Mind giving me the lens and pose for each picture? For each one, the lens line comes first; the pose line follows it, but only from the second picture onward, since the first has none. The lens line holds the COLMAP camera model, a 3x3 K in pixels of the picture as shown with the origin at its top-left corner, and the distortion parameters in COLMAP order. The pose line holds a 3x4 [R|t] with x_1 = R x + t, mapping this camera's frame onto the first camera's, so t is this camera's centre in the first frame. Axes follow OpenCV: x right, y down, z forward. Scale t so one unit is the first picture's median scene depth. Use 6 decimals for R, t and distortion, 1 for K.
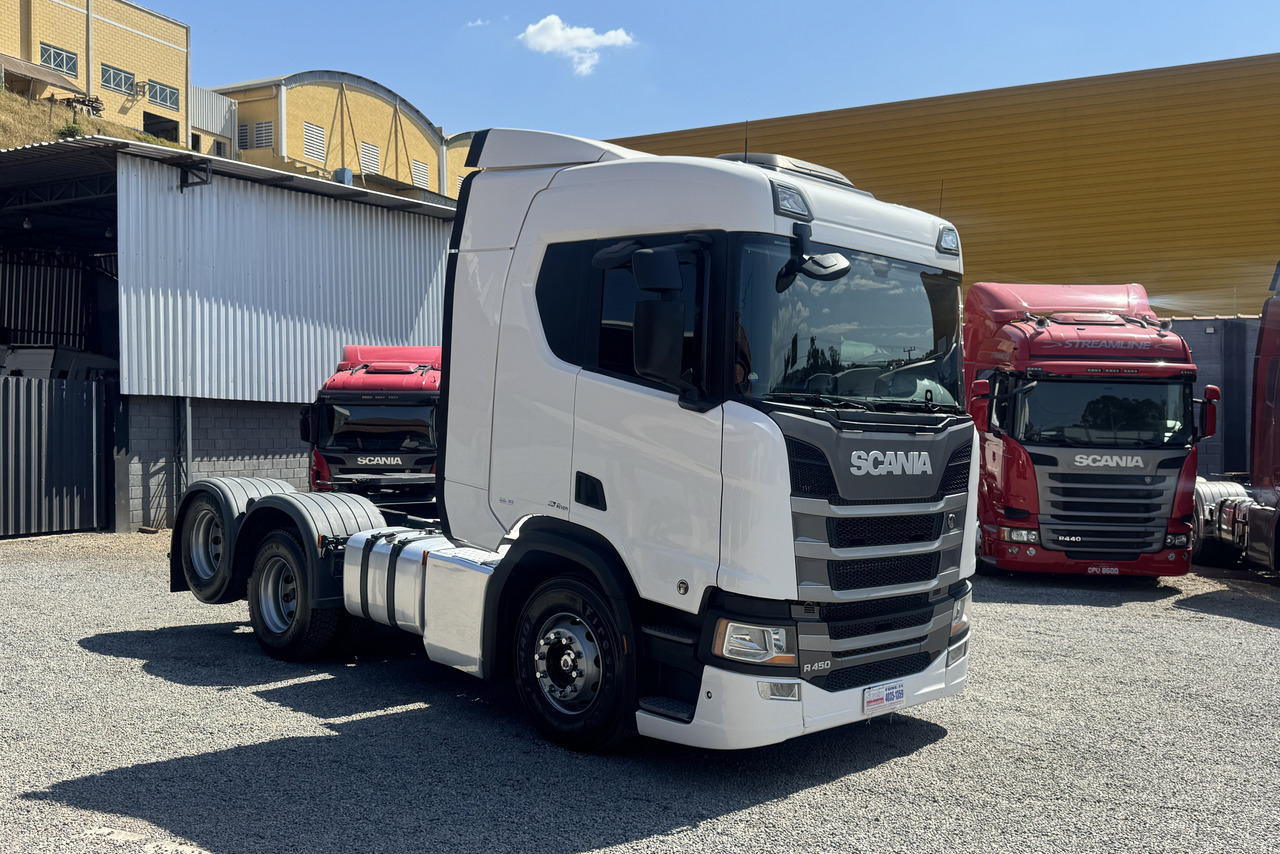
lens RADIAL K [[1178.0, 0, 640.4], [0, 1178.0, 426.5], [0, 0, 1]] dist [0.057361, 0.000000]
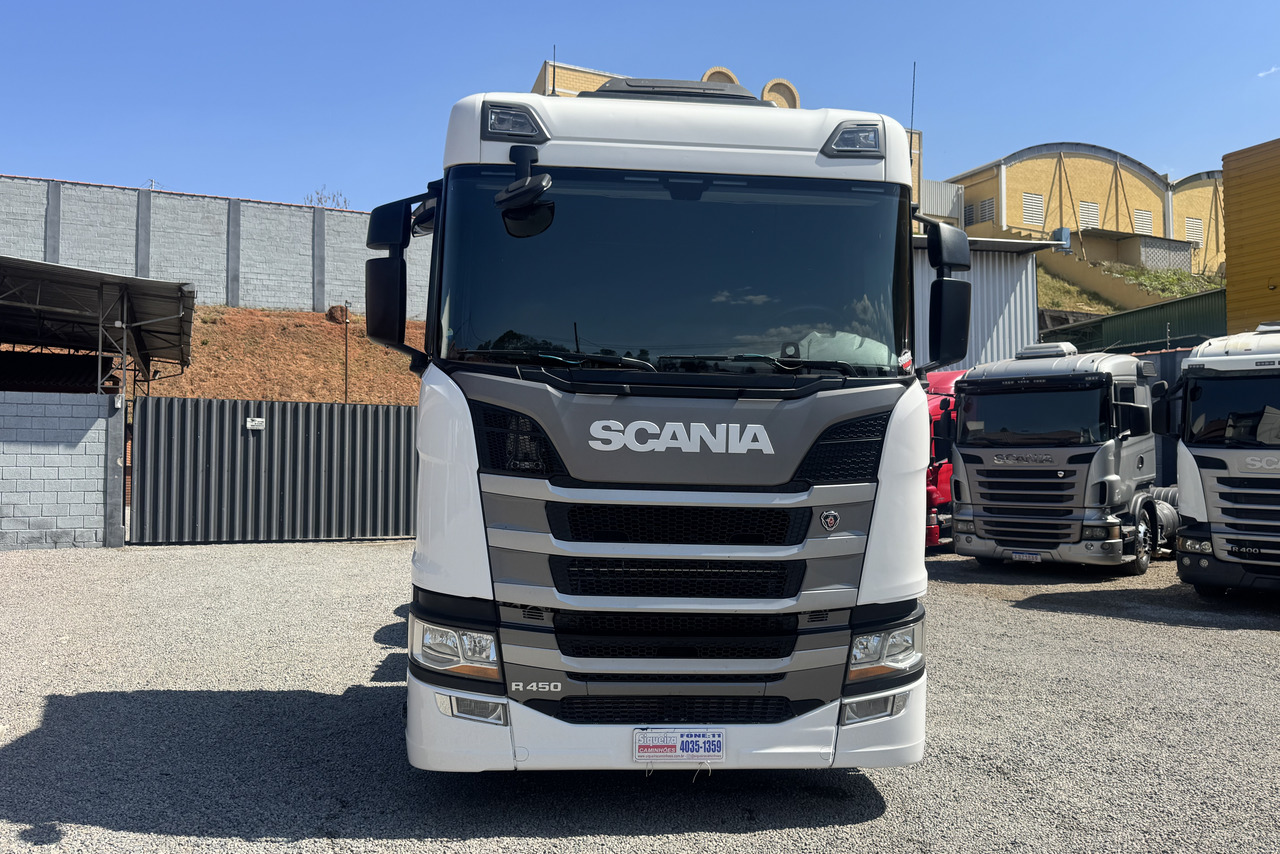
lens RADIAL K [[997.7, 0, 639.6], [0, 997.7, 432.1], [0, 0, 1]] dist [0.010520, -0.001117]
pose [[0.764919, -0.022097, -0.643748, 0.574669], [0.000908, 0.999447, -0.033229, 0.046347], [0.644126, 0.024833, 0.764516, 0.464257]]
